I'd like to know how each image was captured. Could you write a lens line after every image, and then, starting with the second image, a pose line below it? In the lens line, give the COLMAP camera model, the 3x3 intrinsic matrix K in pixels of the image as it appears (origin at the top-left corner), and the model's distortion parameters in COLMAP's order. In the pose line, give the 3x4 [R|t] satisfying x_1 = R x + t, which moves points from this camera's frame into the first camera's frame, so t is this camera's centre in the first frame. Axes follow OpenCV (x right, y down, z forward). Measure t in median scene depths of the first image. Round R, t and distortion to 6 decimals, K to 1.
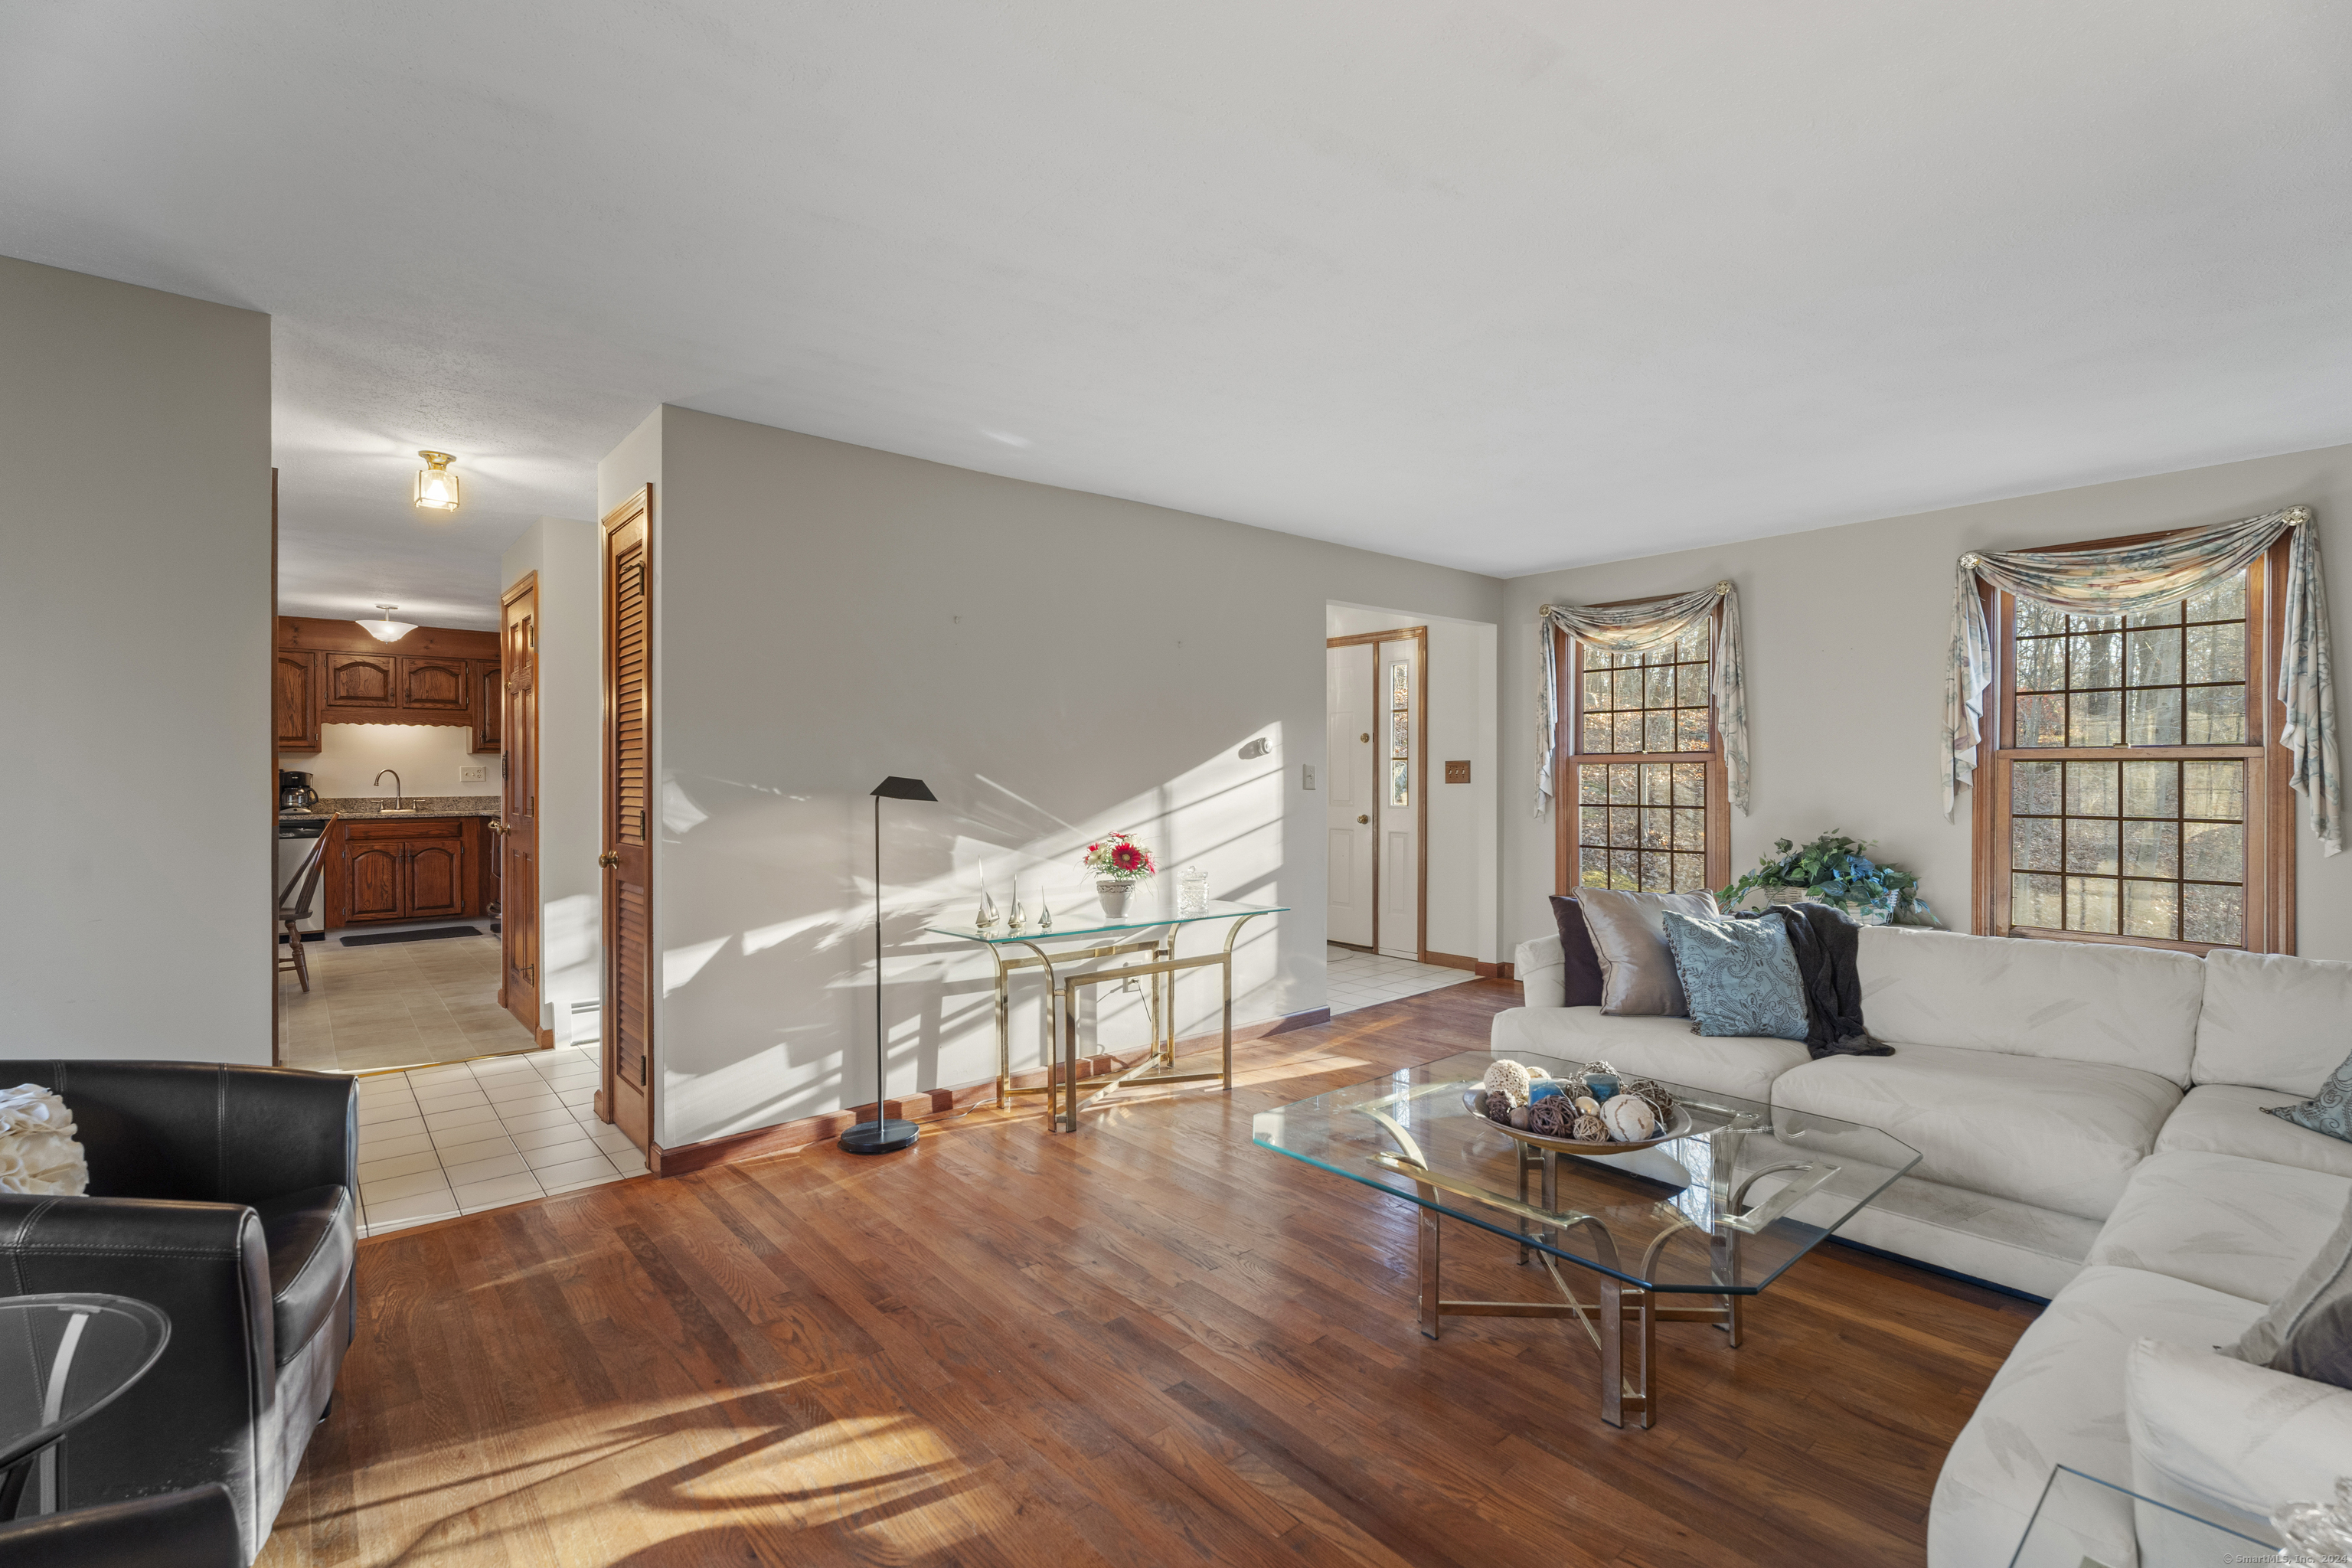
lens RADIAL K [[1049.1, 0, 1168.5], [0, 1049.1, 776.3], [0, 0, 1]] dist [0.006563, 0.001668]
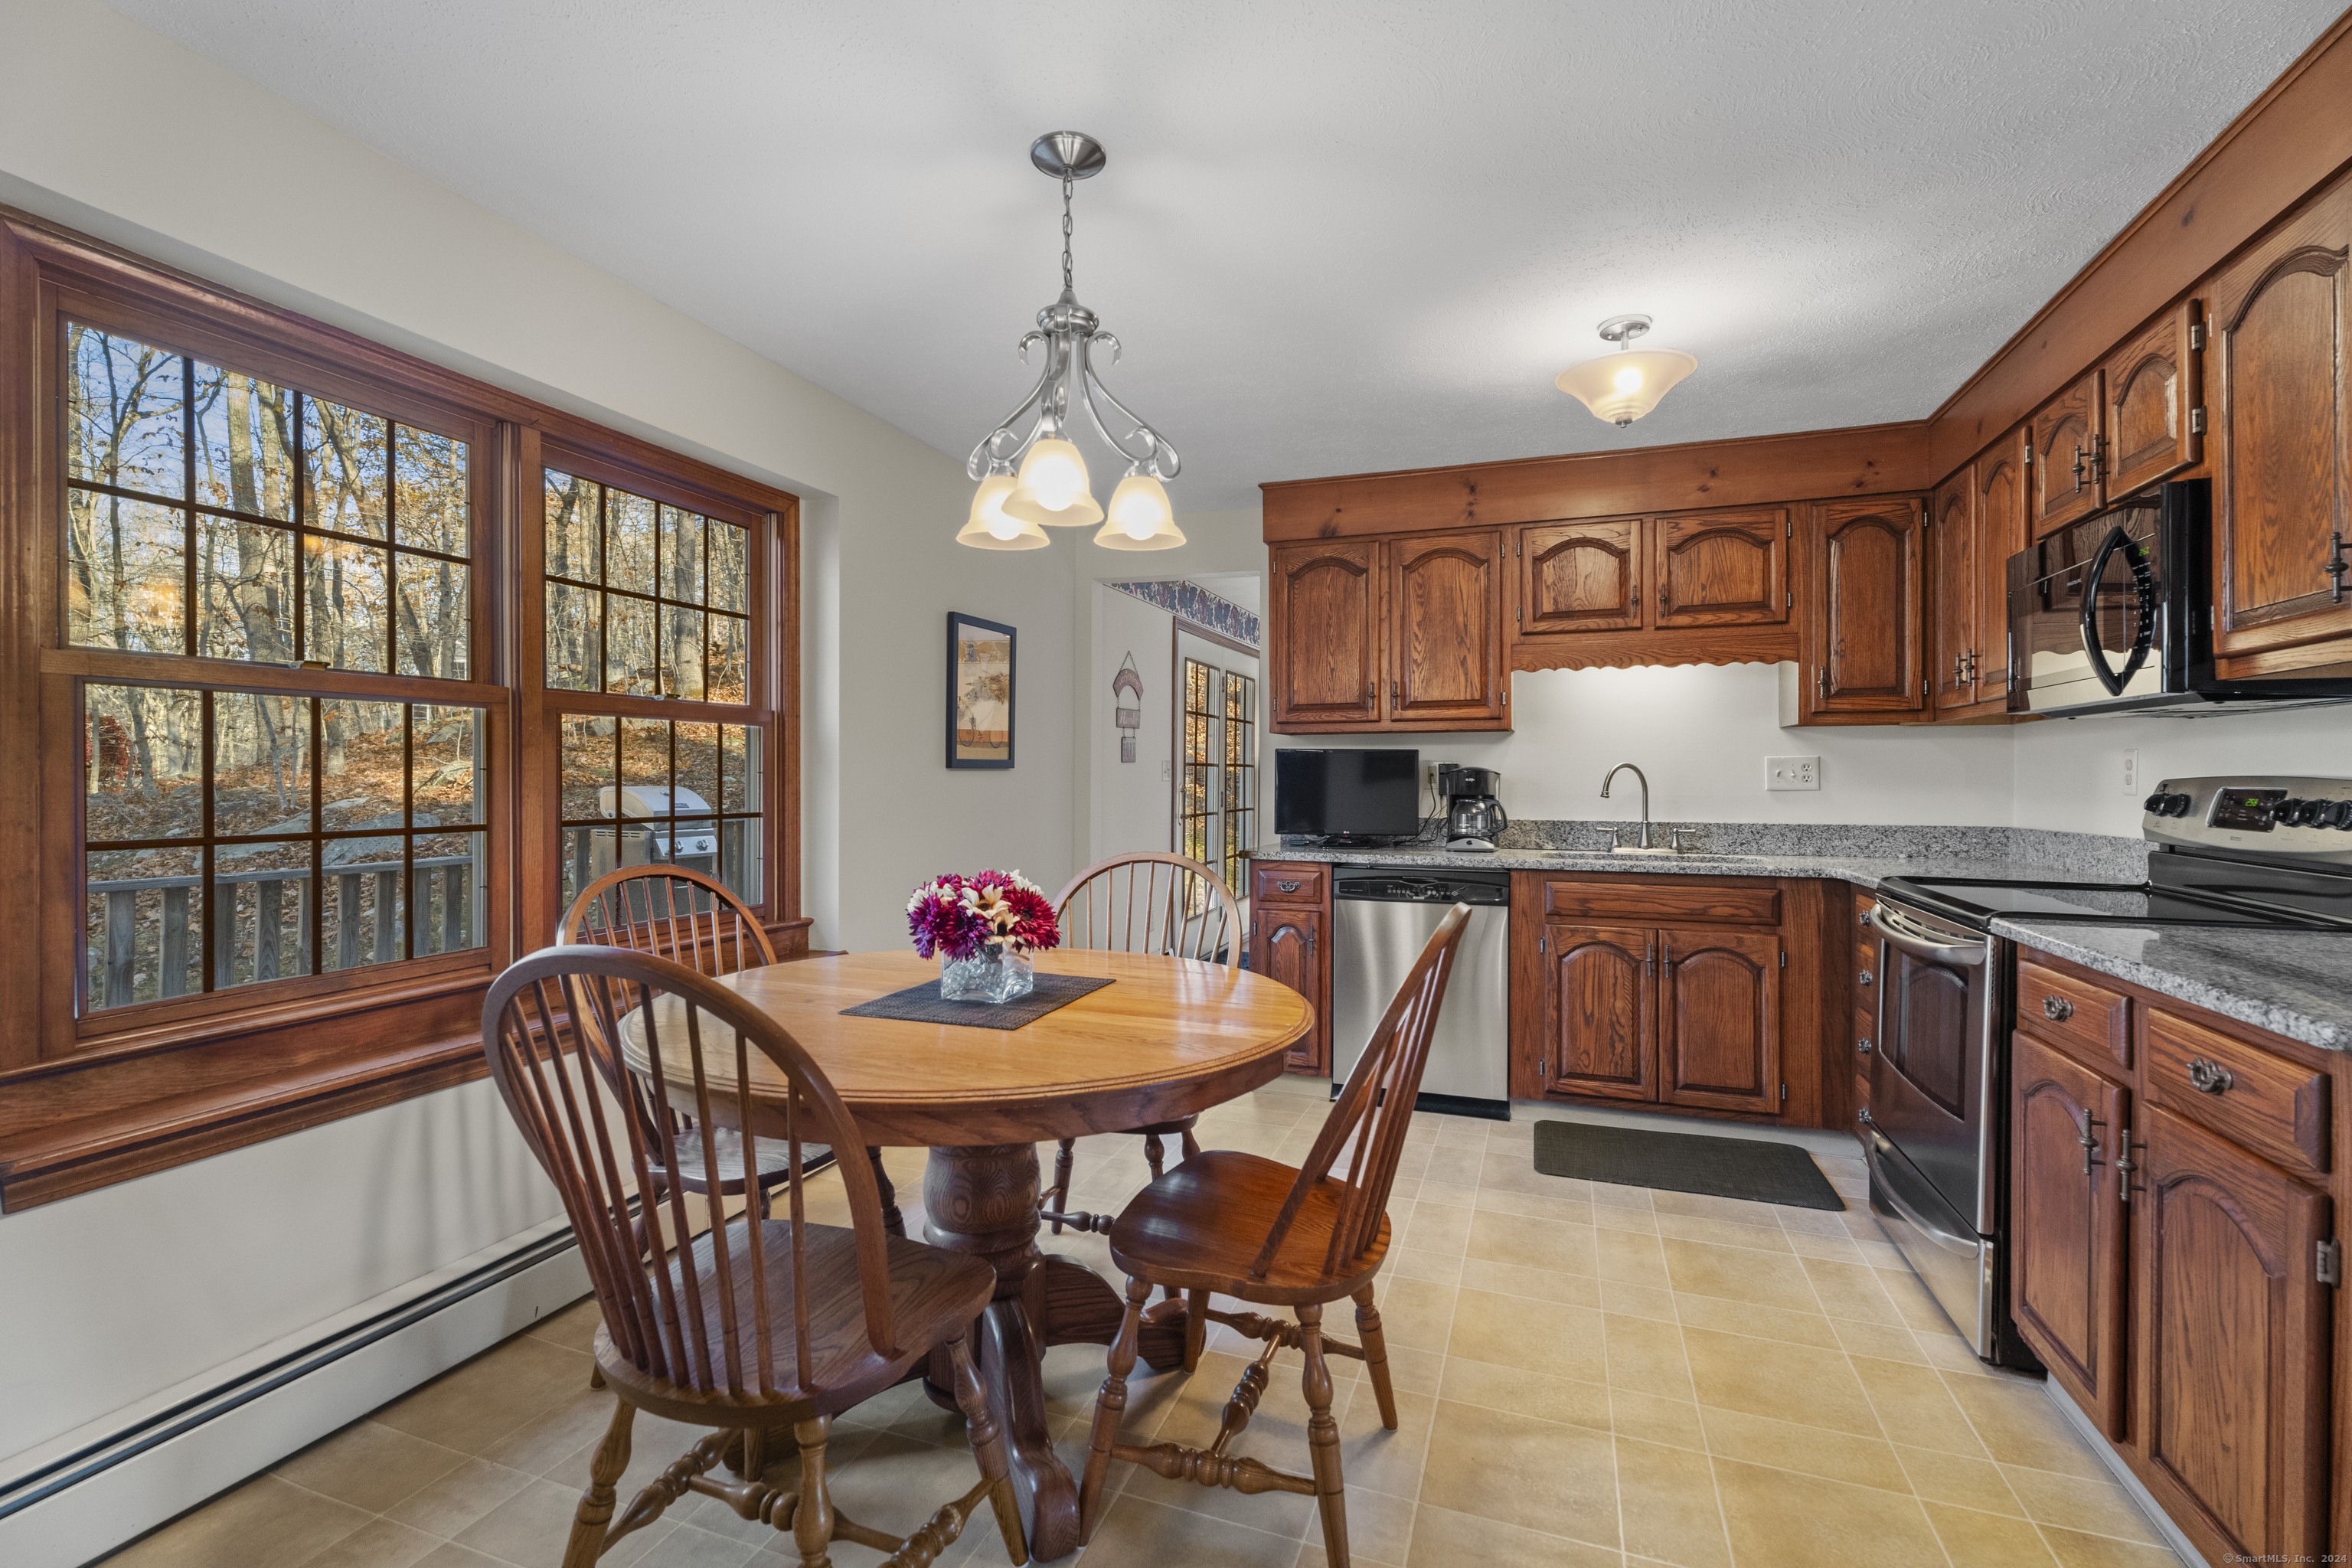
lens RADIAL K [[1049.1, 0, 1188.2], [0, 1049.1, 775.0], [0, 0, 1]] dist [0.006563, 0.001668]
pose [[0.497184, 0.001203, -0.867644, -0.436422], [-0.004466, 0.999989, -0.001173, 0.000264], [0.867633, 0.004458, 0.497185, 0.603516]]
